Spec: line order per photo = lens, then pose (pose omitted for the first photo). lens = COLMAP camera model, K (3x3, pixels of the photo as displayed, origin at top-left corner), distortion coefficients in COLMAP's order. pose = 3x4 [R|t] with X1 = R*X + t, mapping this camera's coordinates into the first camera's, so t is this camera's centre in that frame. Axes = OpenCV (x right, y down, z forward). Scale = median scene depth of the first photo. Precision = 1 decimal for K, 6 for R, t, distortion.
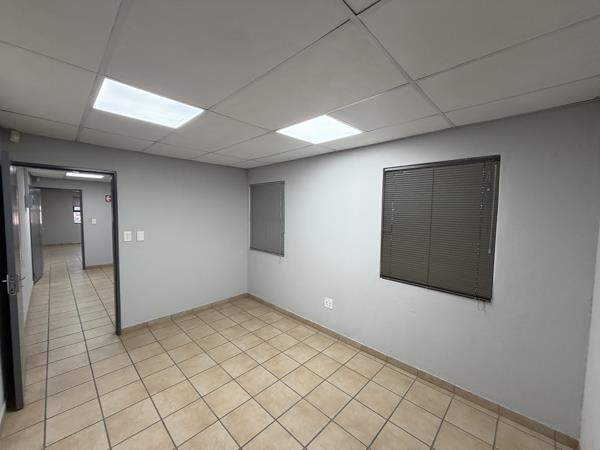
lens RADIAL K [[238.1, 0, 298.4], [0, 238.1, 224.8], [0, 0, 1]] dist [0.000440, 0.000151]
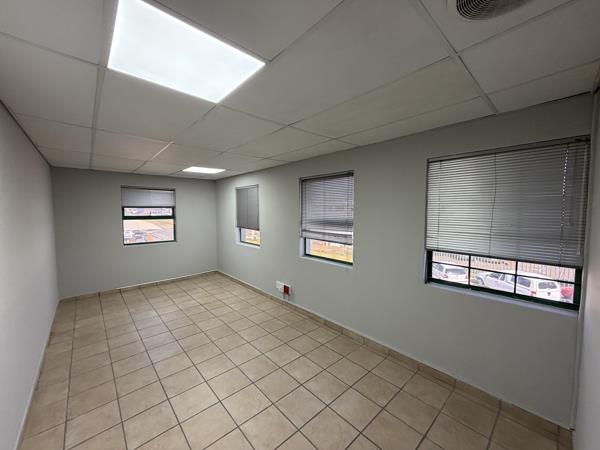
lens RADIAL K [[241.3, 0, 302.4], [0, 241.3, 223.7], [0, 0, 1]] dist [0.024839, -0.000096]
pose [[0.998614, -0.013579, -0.050845, 0.291352], [0.013540, 0.999908, -0.001105, 0.023121], [0.050855, 0.000415, 0.998706, -0.300609]]
